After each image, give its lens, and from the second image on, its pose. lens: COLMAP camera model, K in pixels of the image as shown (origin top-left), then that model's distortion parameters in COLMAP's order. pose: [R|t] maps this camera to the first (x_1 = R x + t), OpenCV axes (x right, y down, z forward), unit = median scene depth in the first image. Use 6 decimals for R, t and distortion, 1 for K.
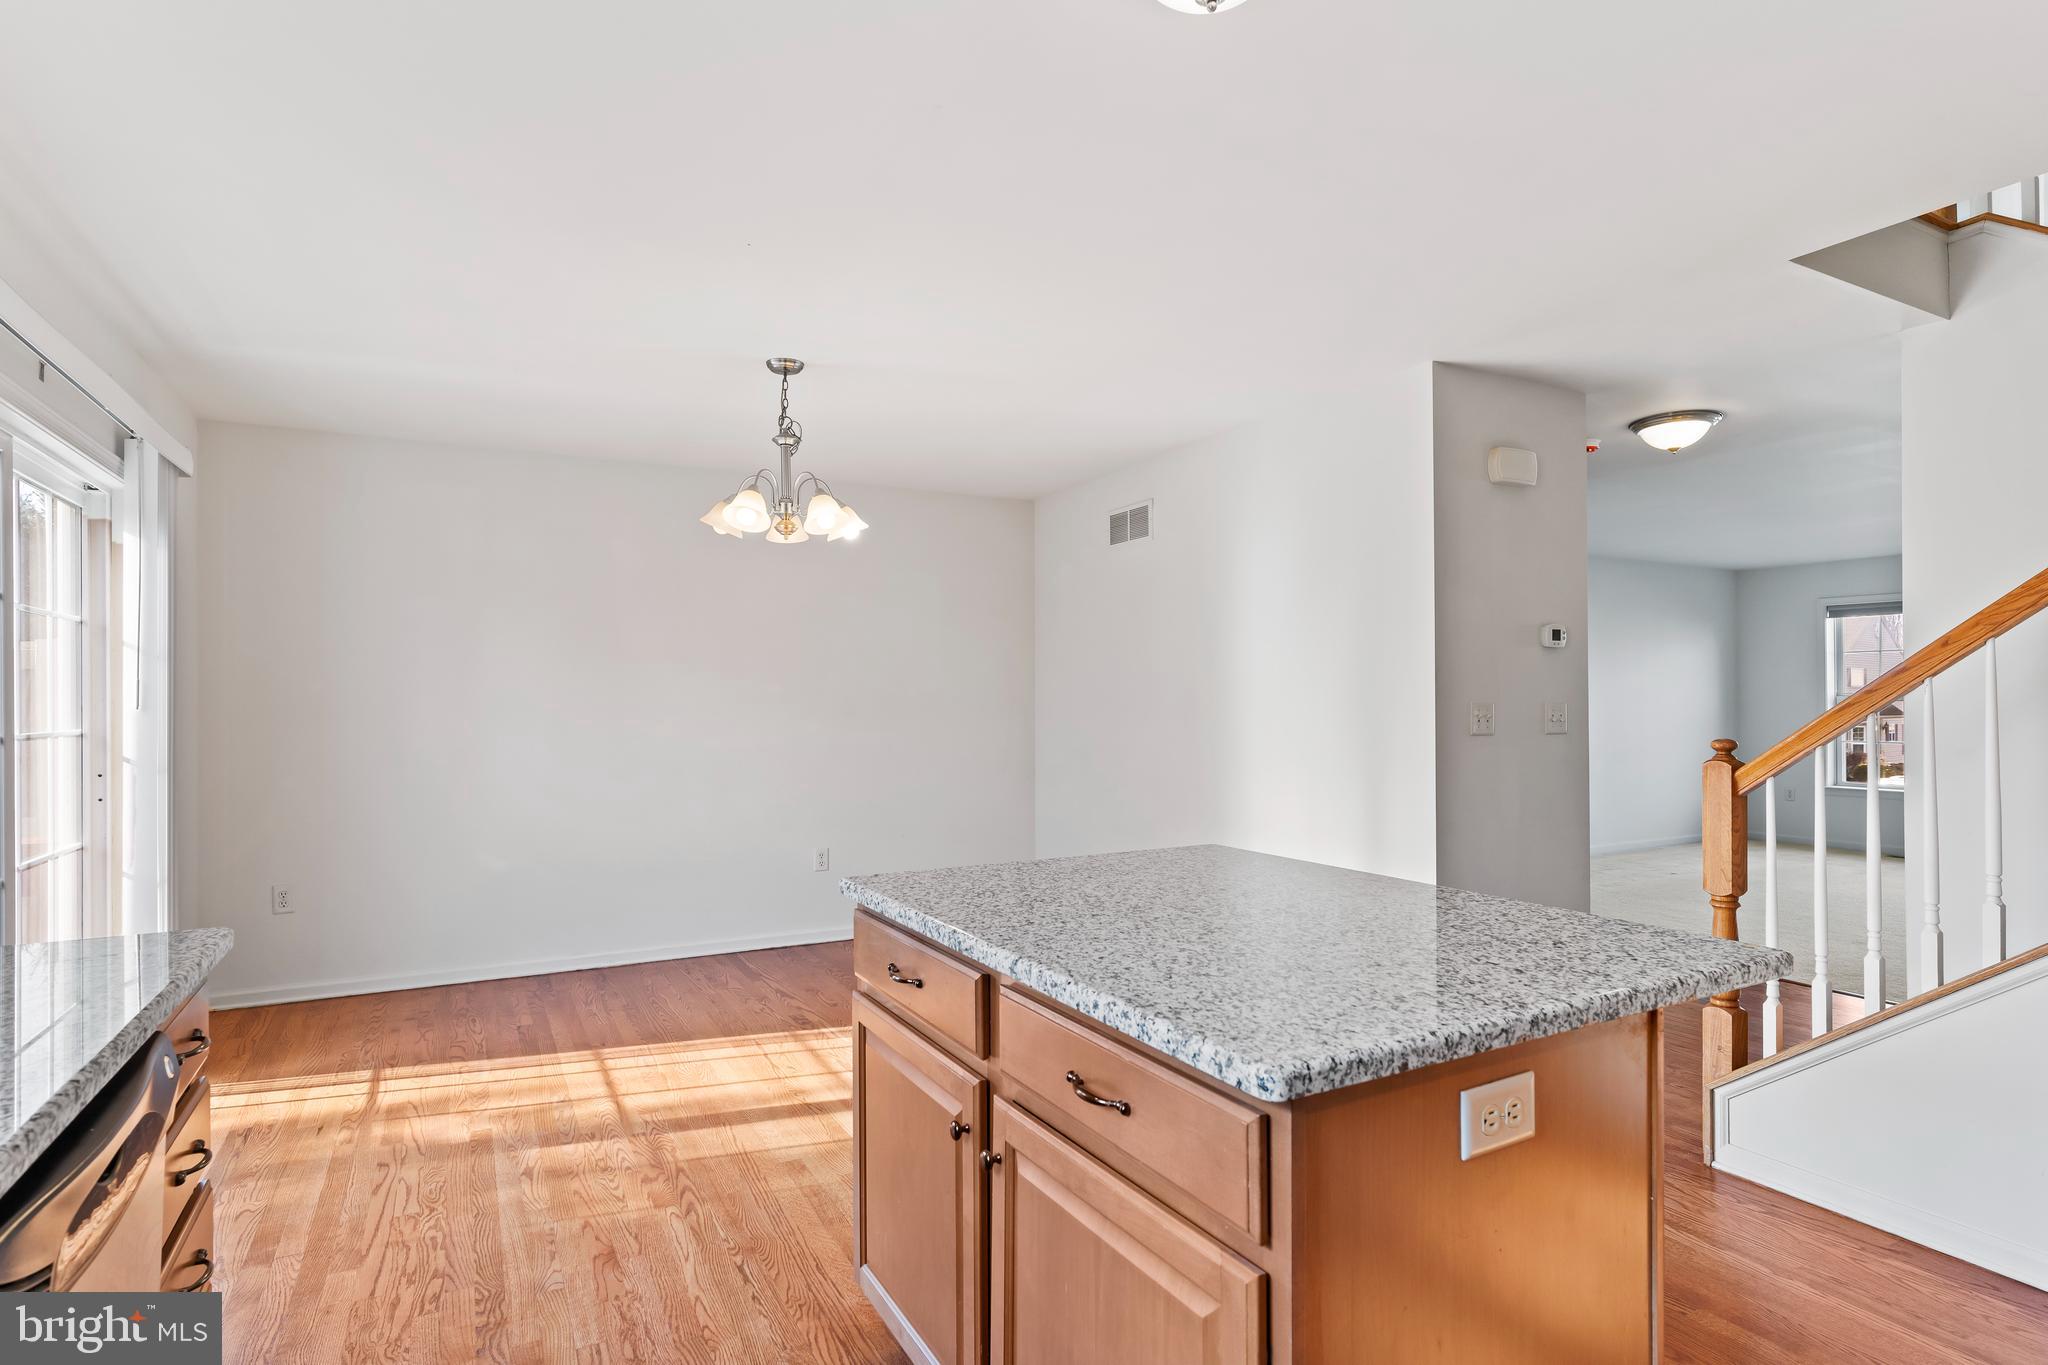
lens RADIAL K [[1053.5, 0, 1028.8], [0, 1053.5, 689.0], [0, 0, 1]] dist [-0.002878, -0.000122]
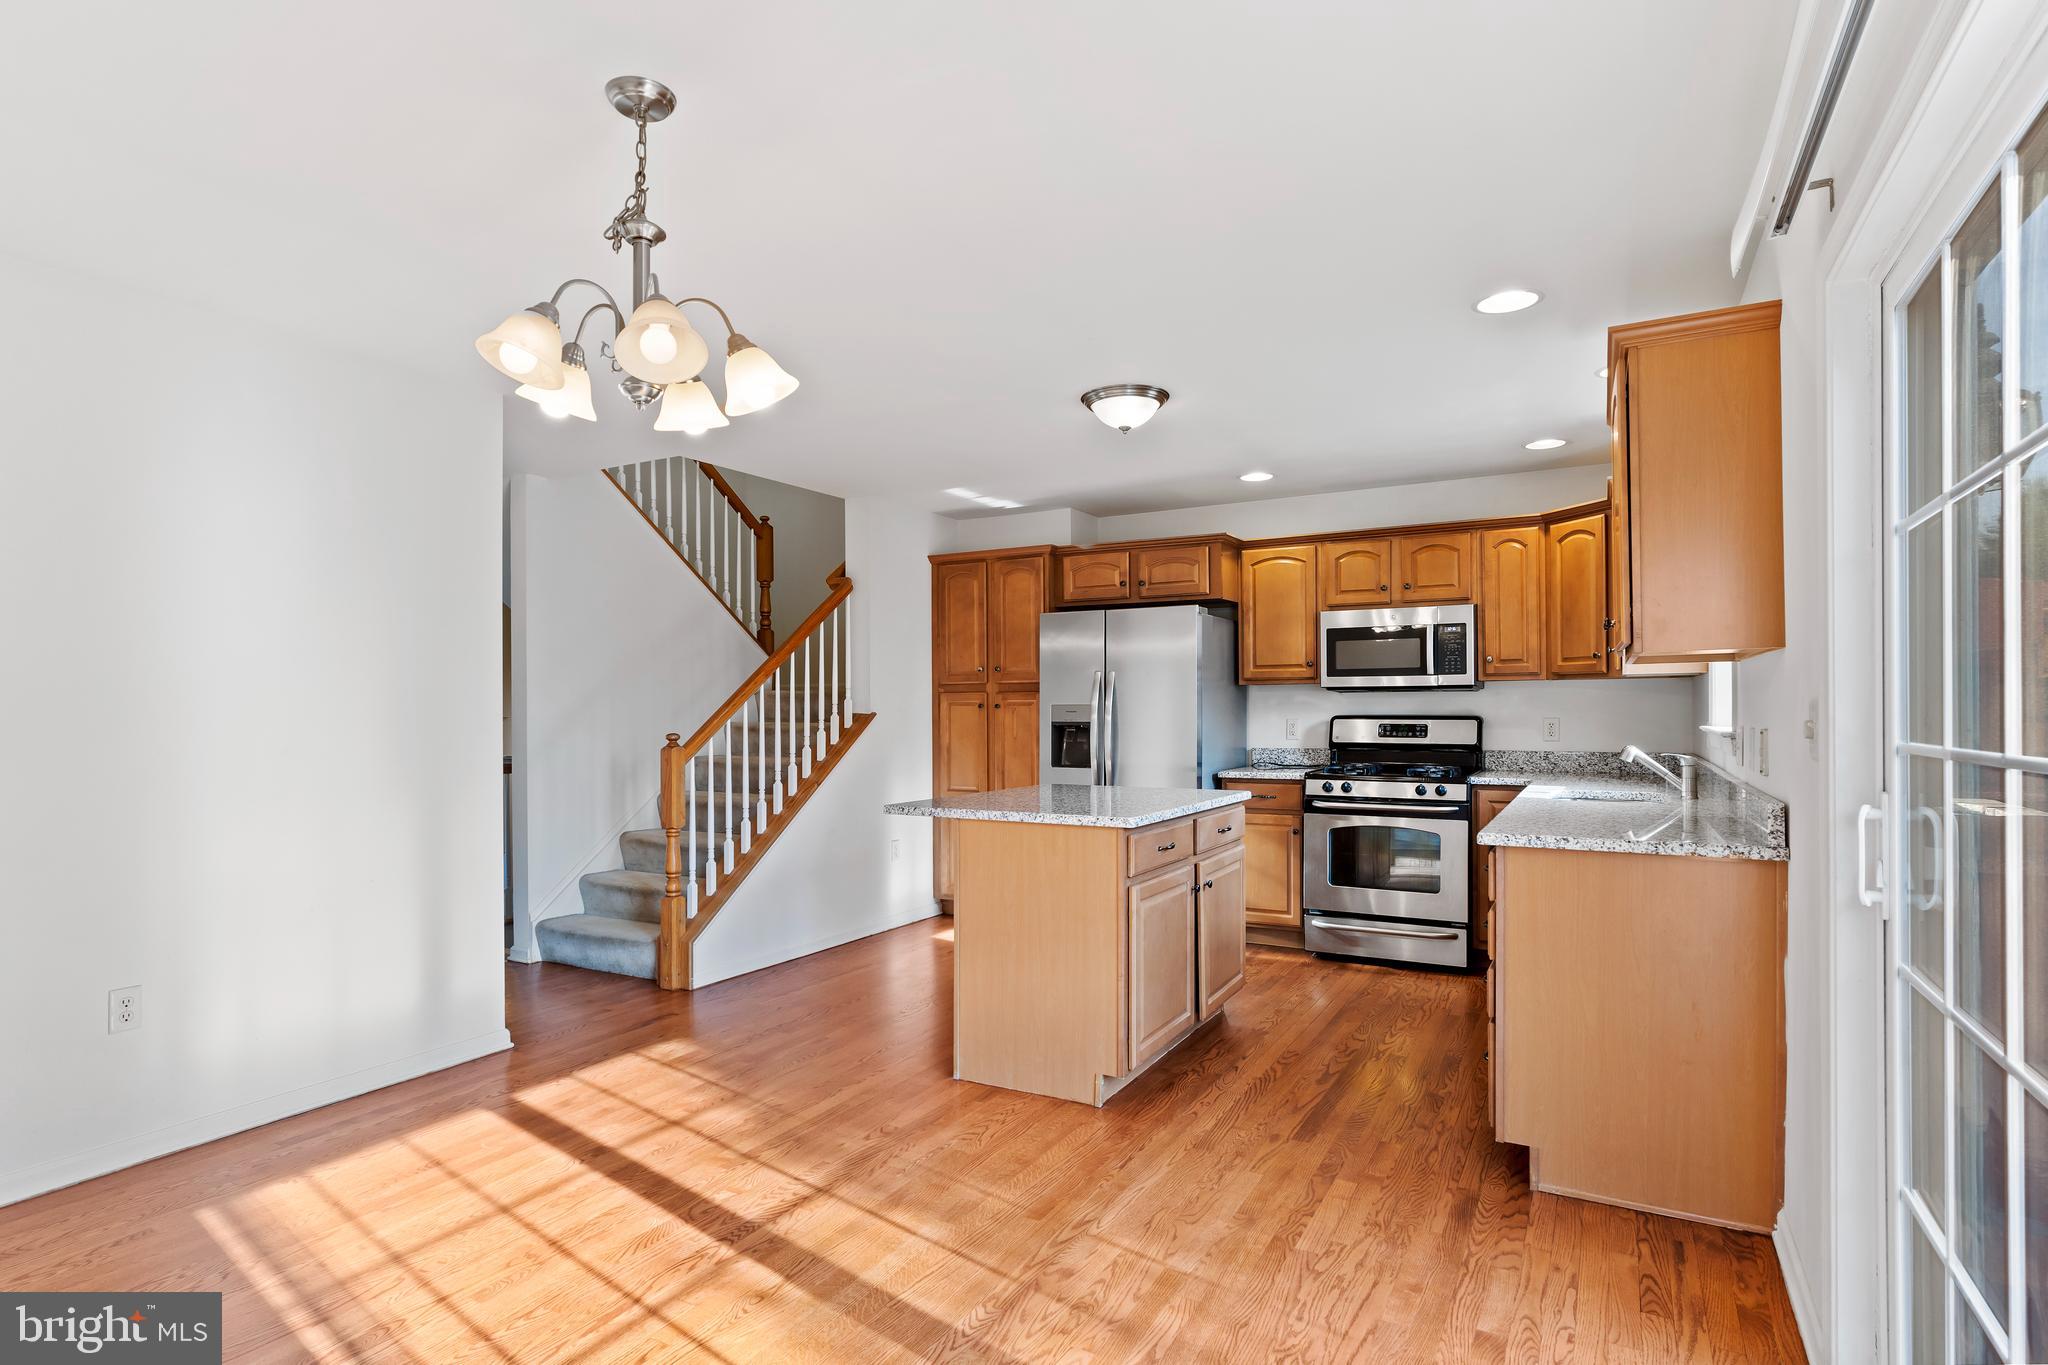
lens RADIAL K [[1061.9, 0, 1004.0], [0, 1061.9, 706.5], [0, 0, 1]] dist [-0.004482, -0.000597]
pose [[-0.526136, 0.008730, 0.850356, -0.799992], [-0.001977, 0.999932, -0.011488, 0.019215], [-0.850398, -0.007726, -0.526083, 1.127619]]
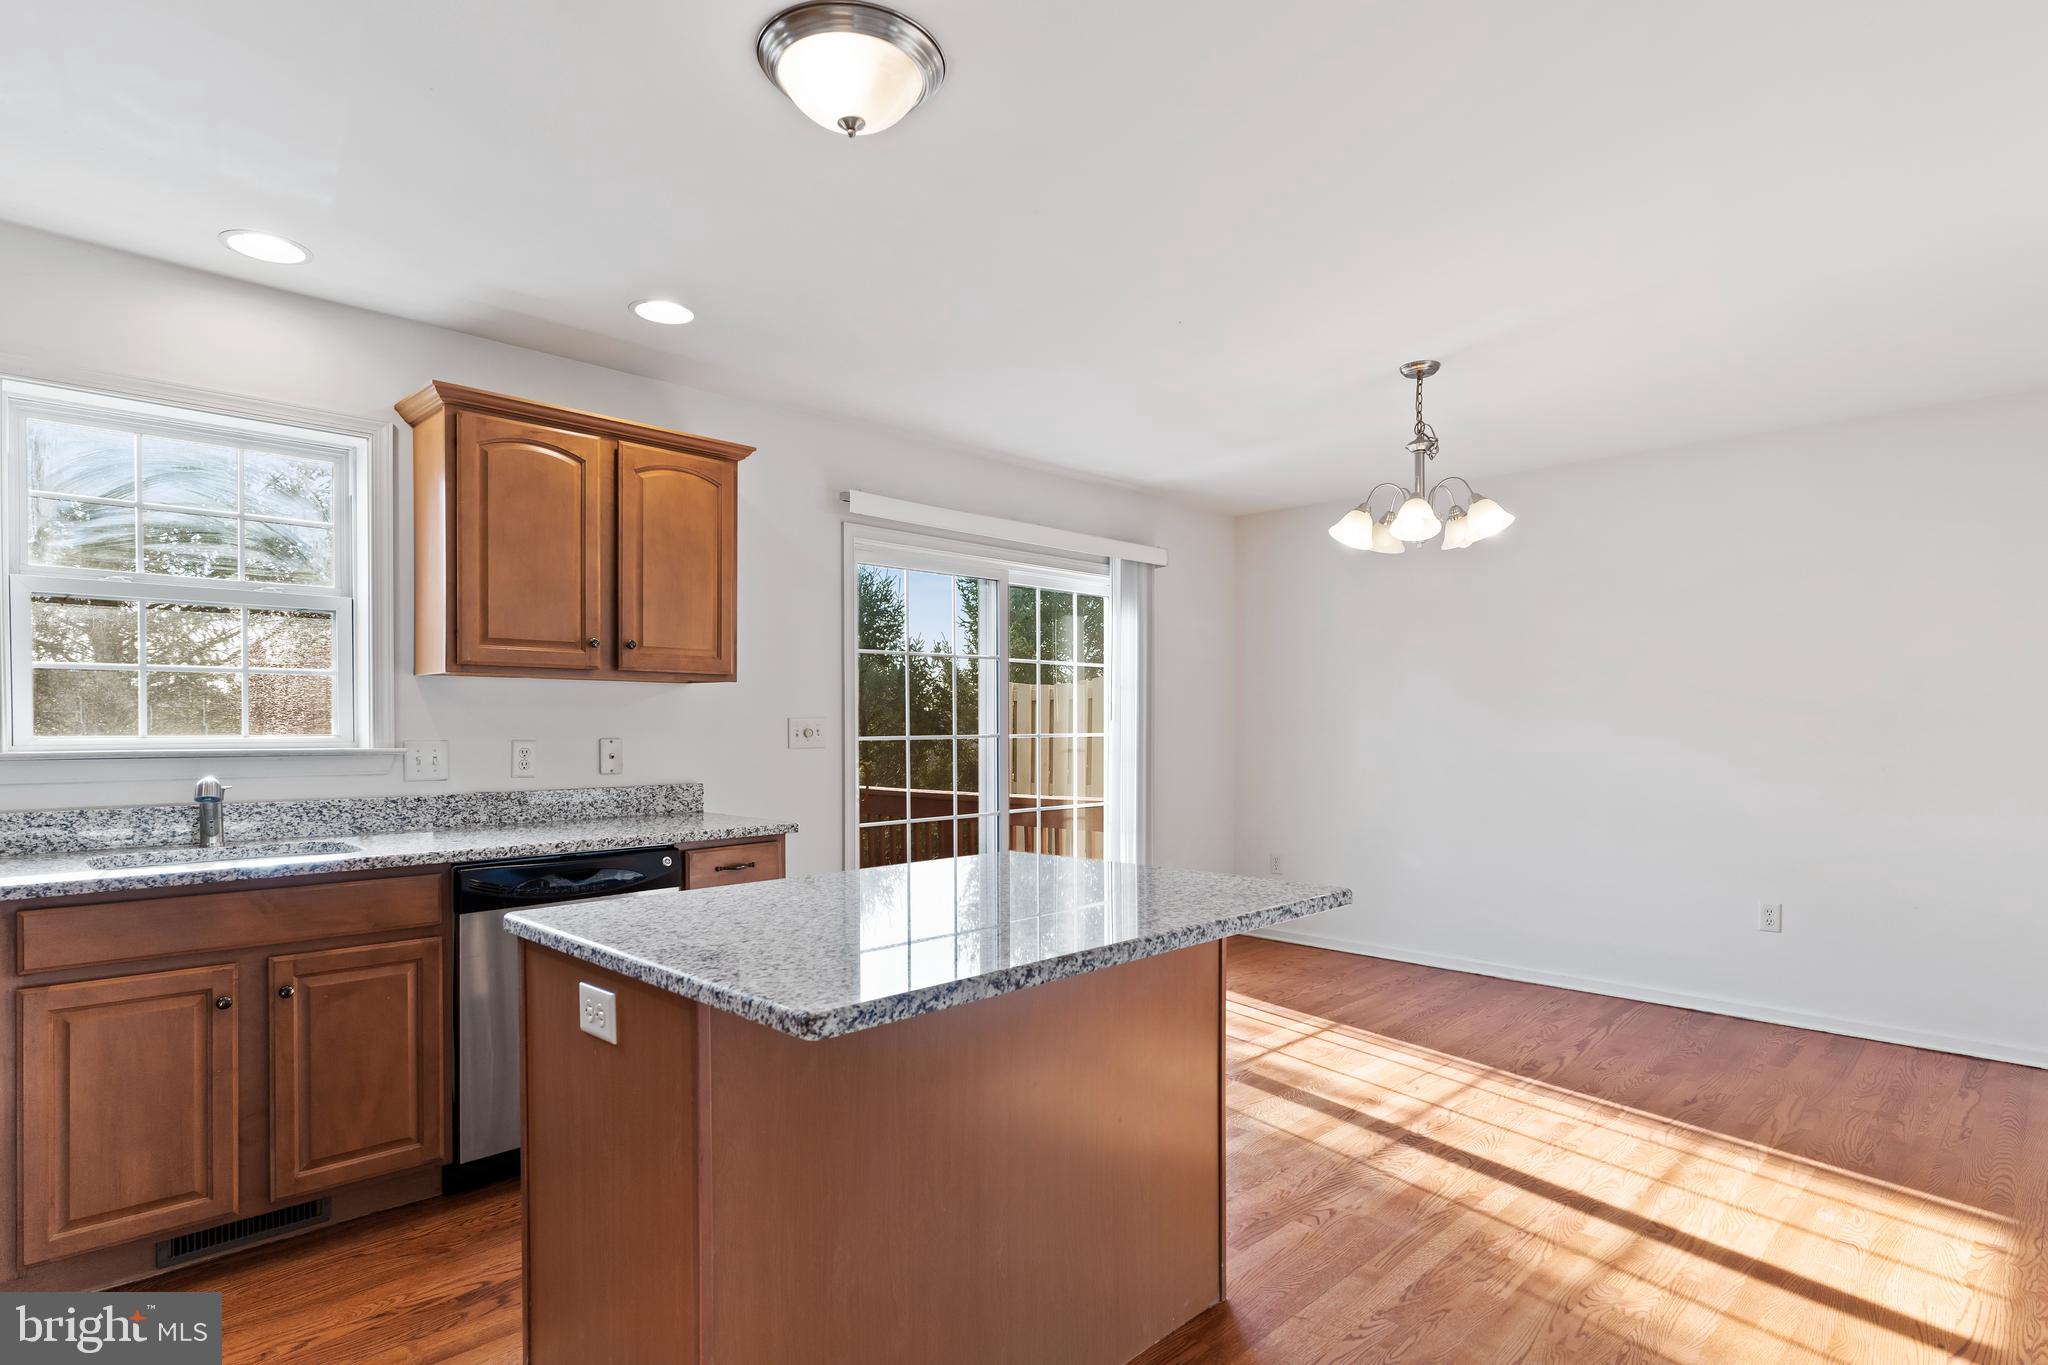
lens RADIAL K [[1065.4, 0, 1021.7], [0, 1065.4, 745.2], [0, 0, 1]] dist [-0.006089, 0.001144]
pose [[0.287308, 0.024717, -0.957519, 0.608714], [0.009250, 0.999549, 0.028577, 0.007381], [0.957794, -0.017068, 0.286949, 0.362463]]
